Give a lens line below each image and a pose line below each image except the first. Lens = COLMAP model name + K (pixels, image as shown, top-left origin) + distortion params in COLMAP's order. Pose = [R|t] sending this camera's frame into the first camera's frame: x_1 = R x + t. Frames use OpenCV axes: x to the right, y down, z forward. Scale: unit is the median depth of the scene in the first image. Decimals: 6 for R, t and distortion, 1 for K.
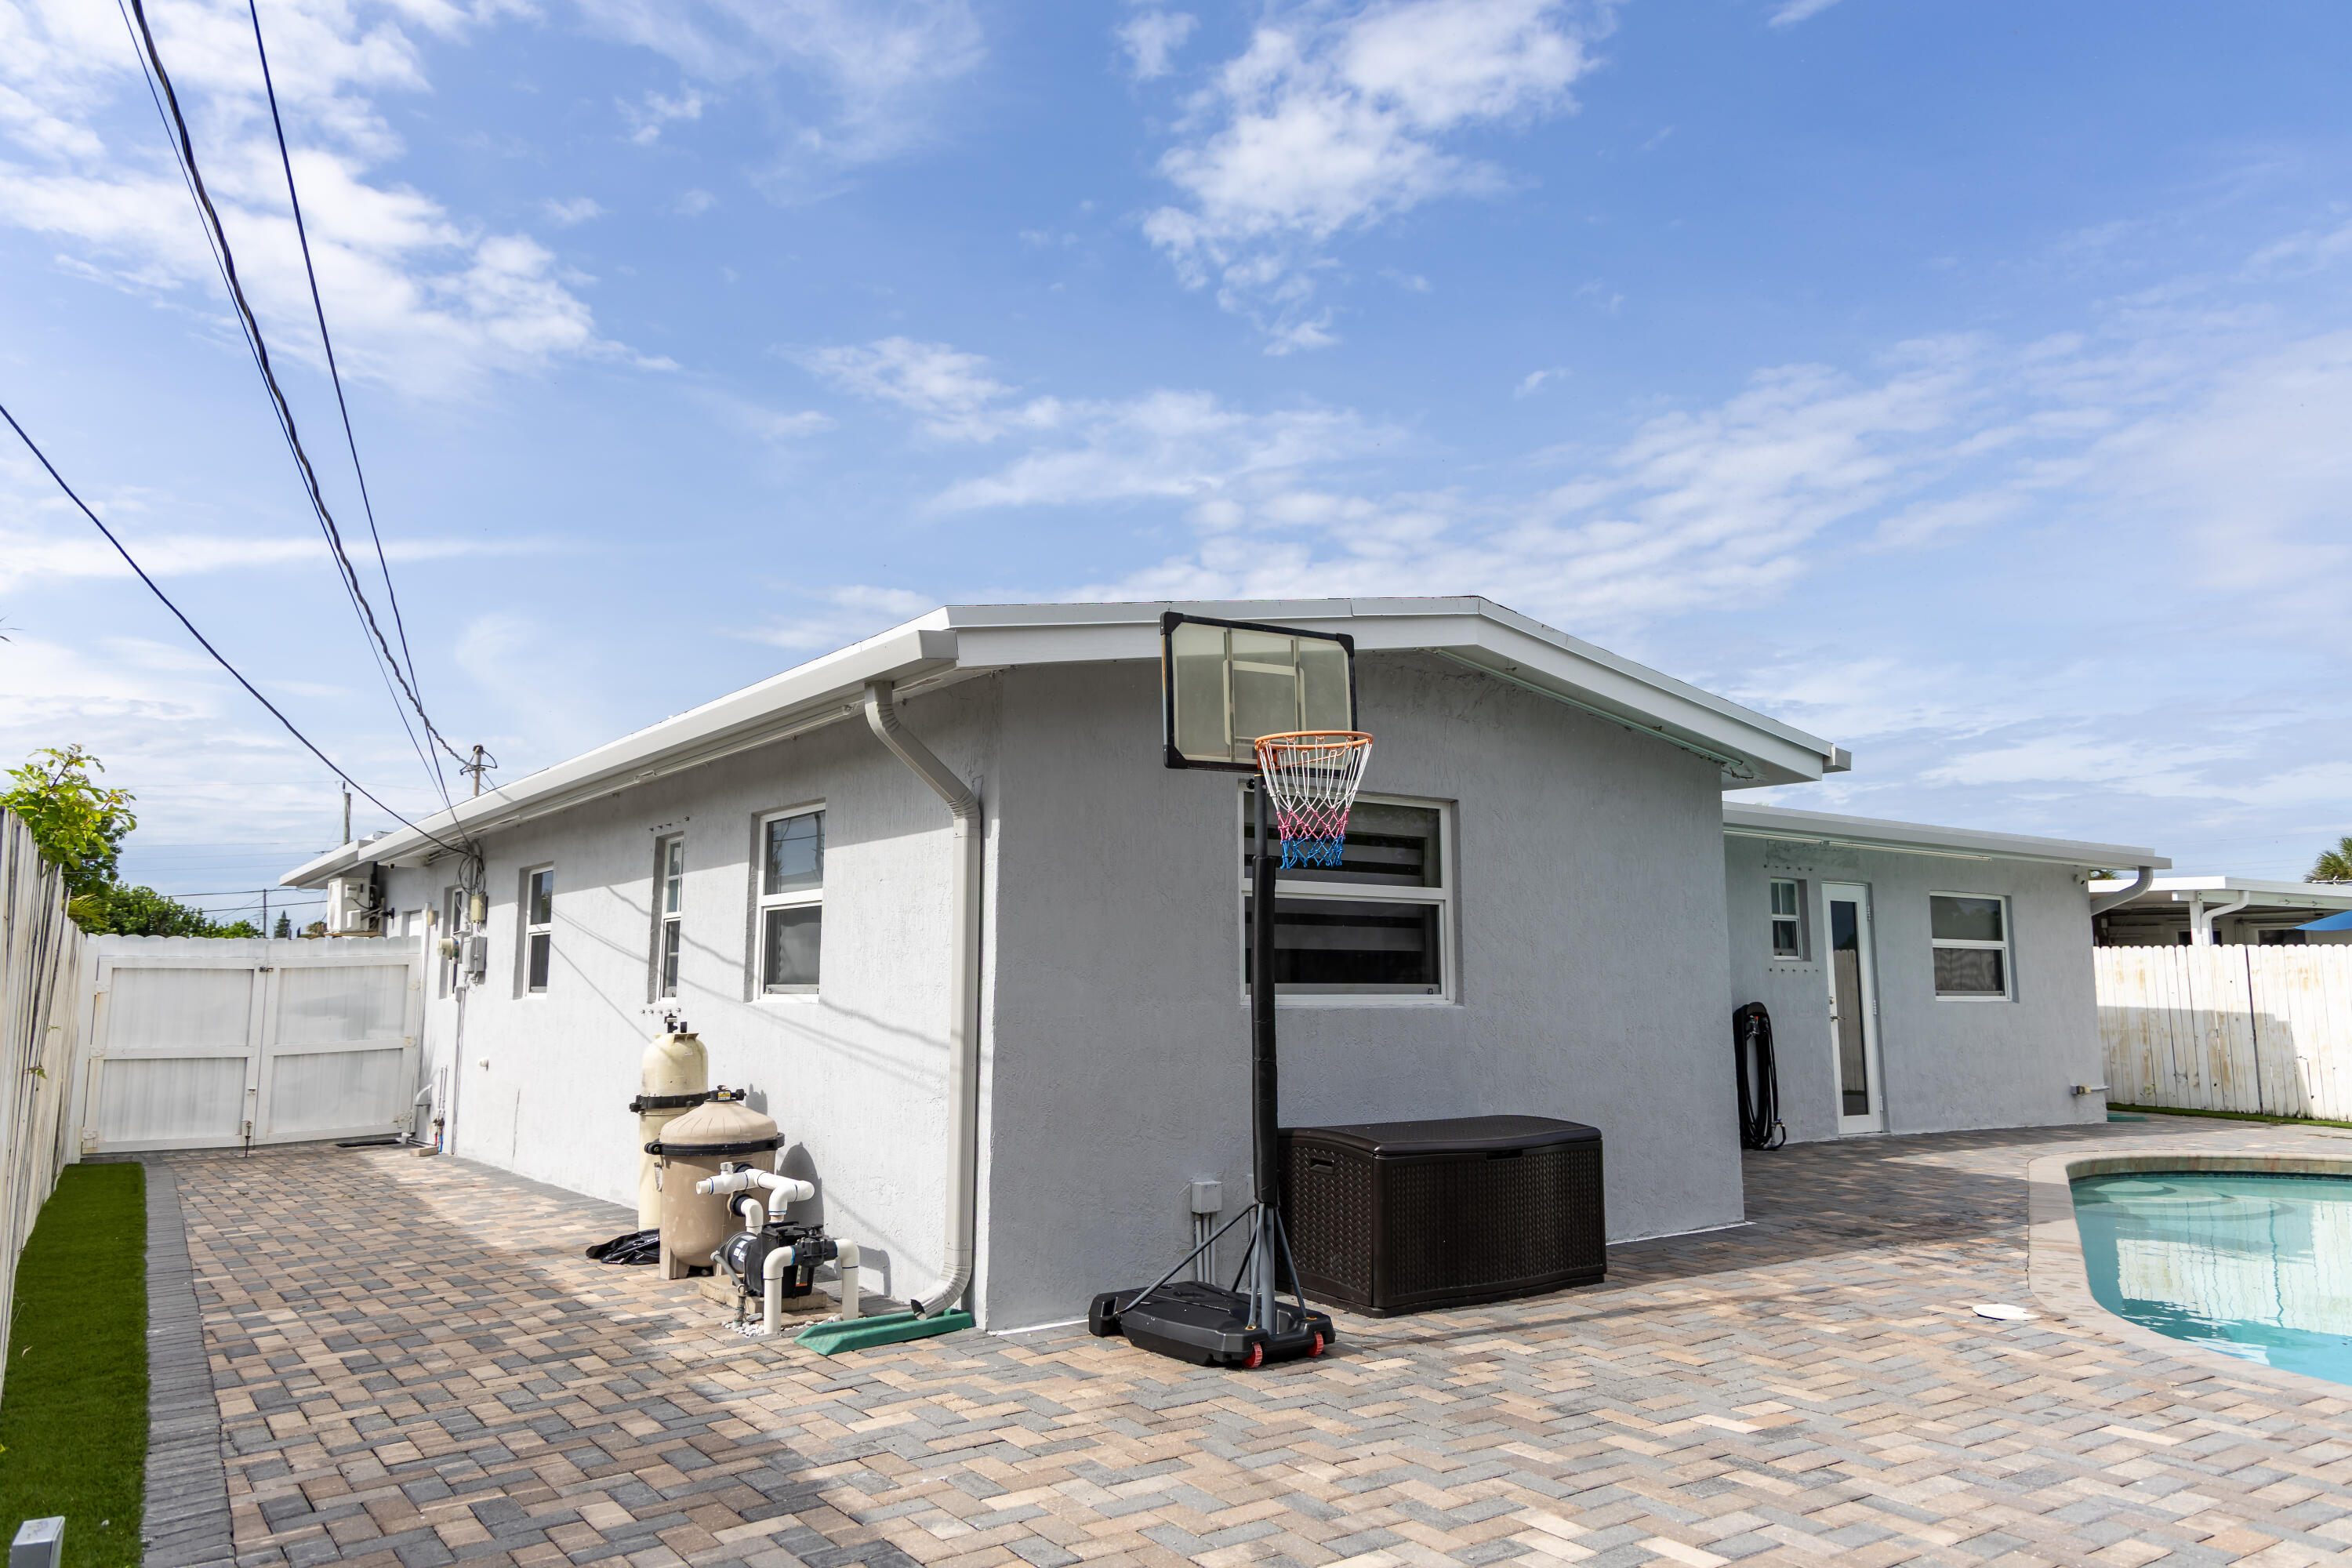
lens RADIAL K [[1595.9, 0, 1173.8], [0, 1595.9, 786.5], [0, 0, 1]] dist [0.091558, -0.045817]
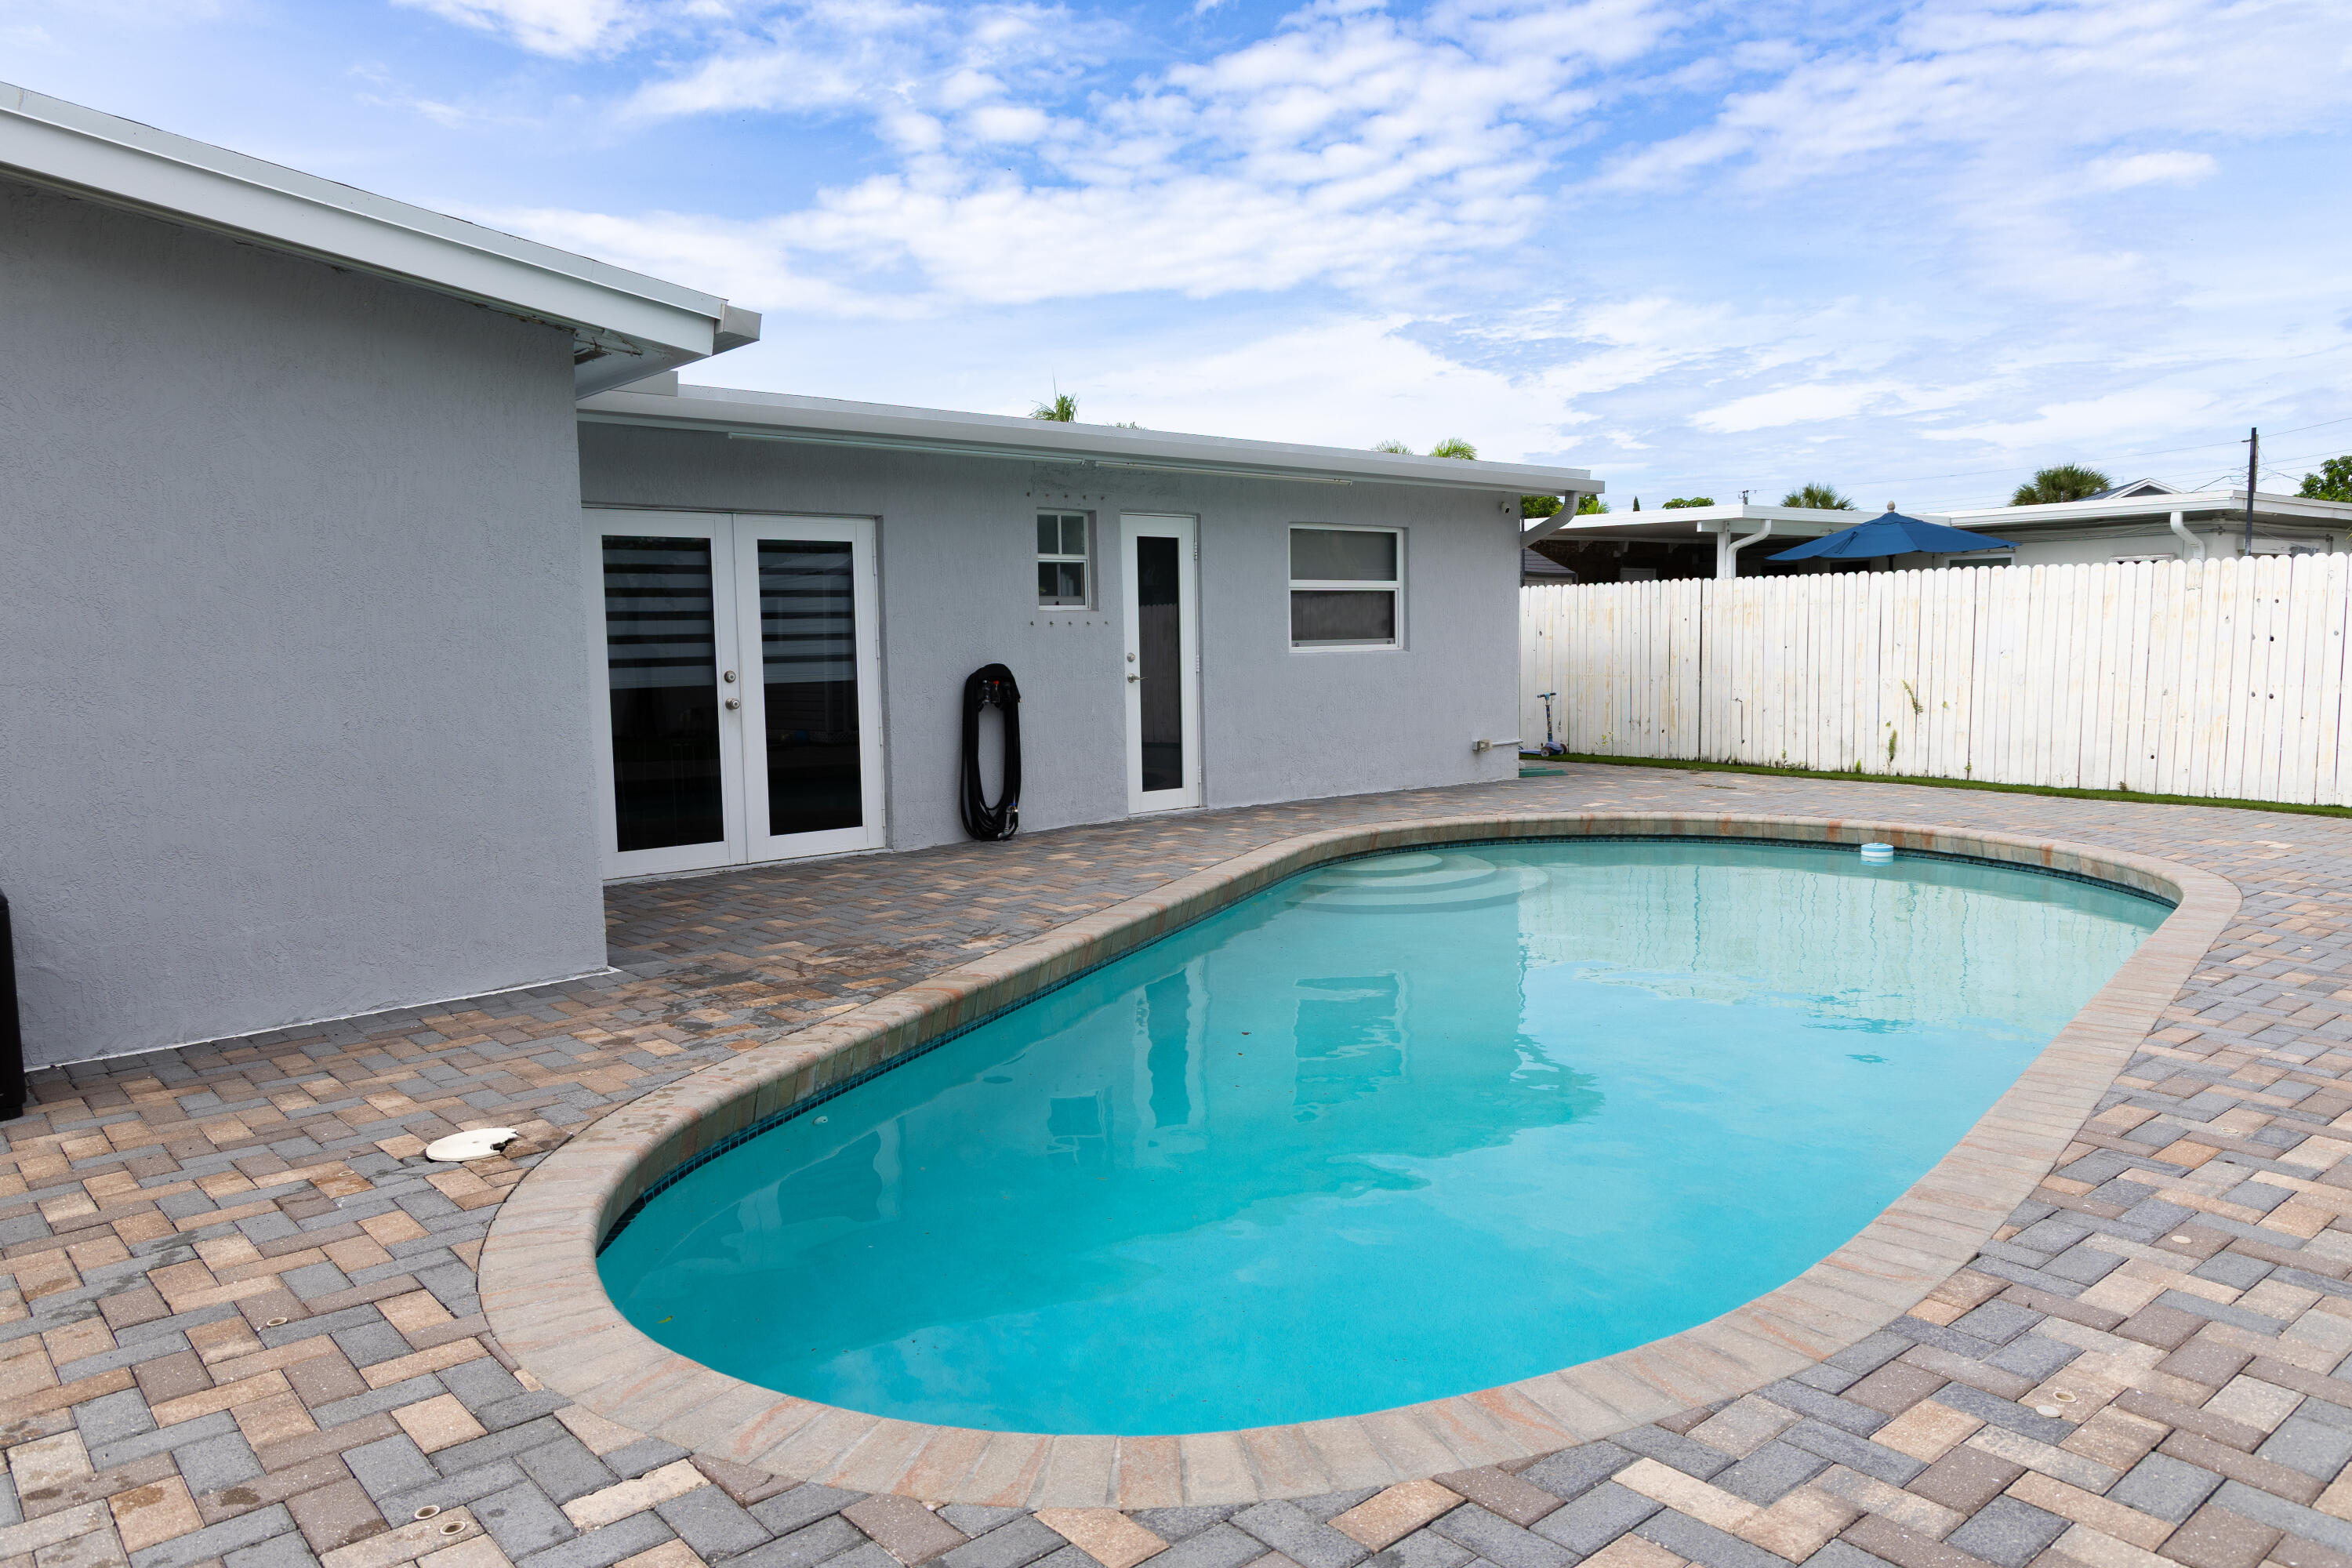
lens RADIAL K [[1582.8, 0, 1168.6], [0, 1582.8, 782.6], [0, 0, 1]] dist [-0.001619, 0.001368]
pose [[0.996288, -0.031775, 0.080000, 0.360536], [0.014237, 0.977402, 0.210911, 0.023859], [-0.084894, -0.208989, 0.974226, 0.192470]]
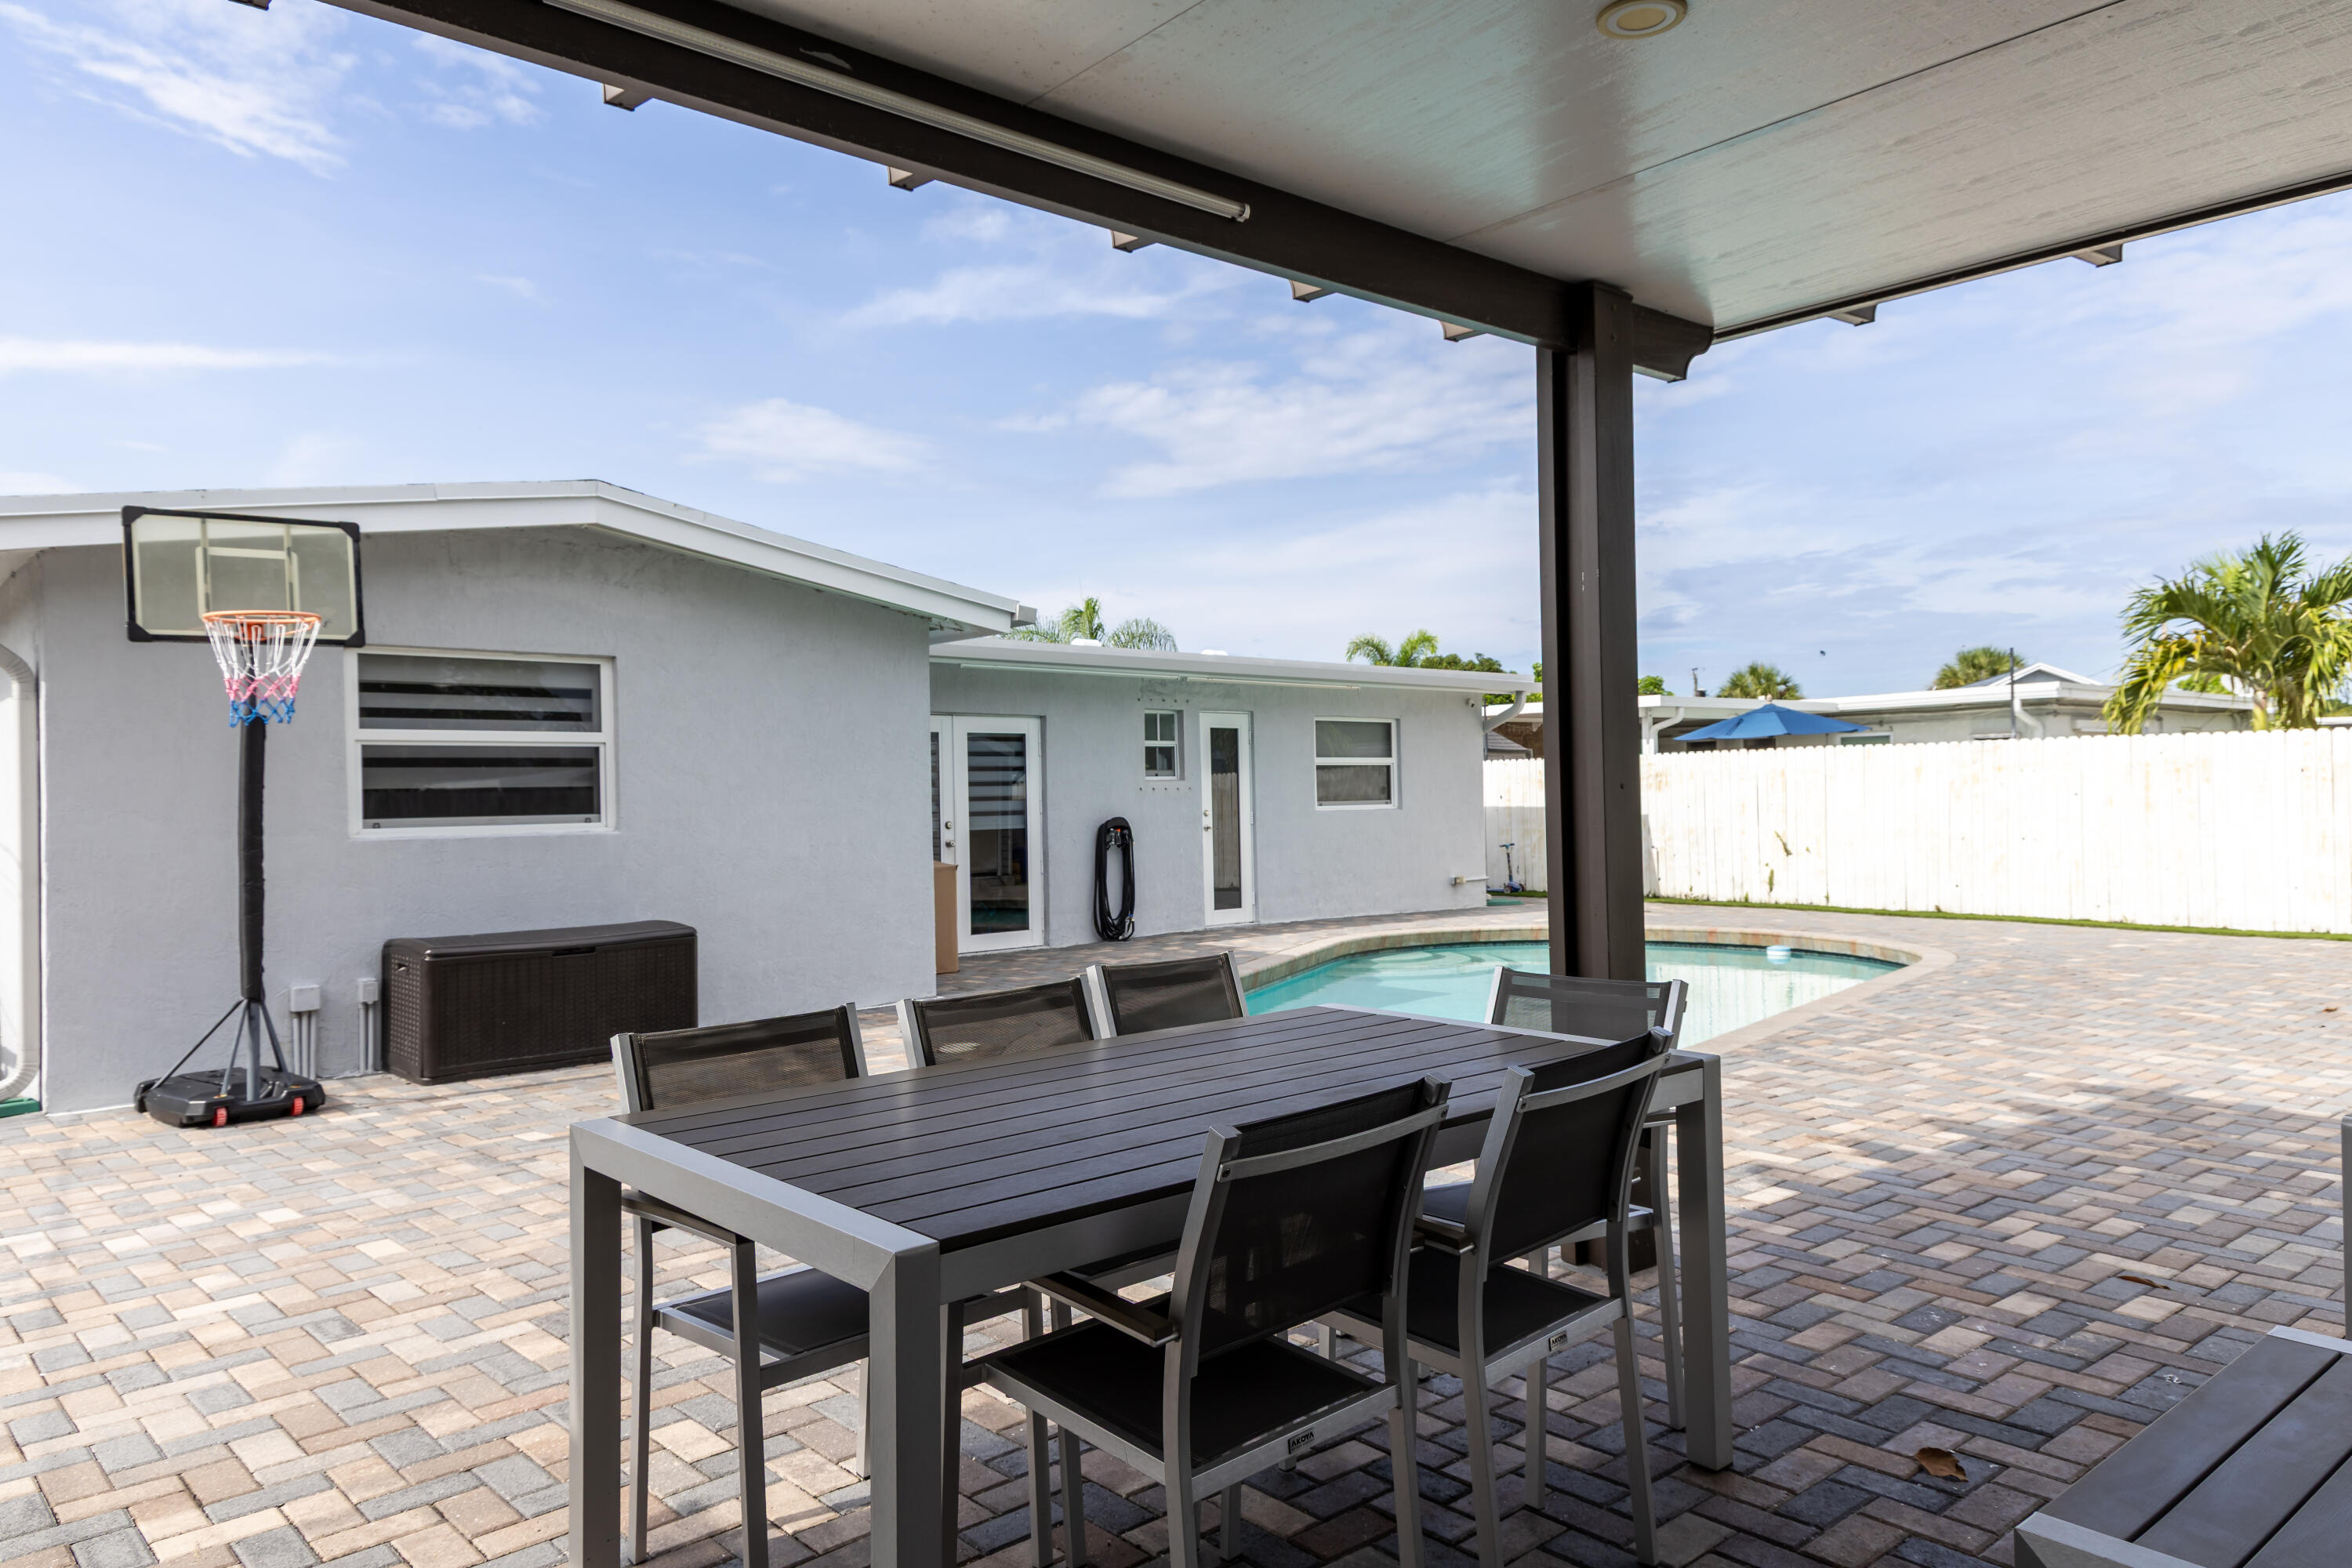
lens RADIAL K [[1563.0, 0, 1177.2], [0, 1563.0, 786.2], [0, 0, 1]] dist [0.102549, -0.082867]
pose [[0.994147, -0.025135, 0.105073, 0.268810], [0.013718, 0.994057, 0.107995, -0.009285], [-0.107163, -0.105922, 0.988583, -0.110238]]
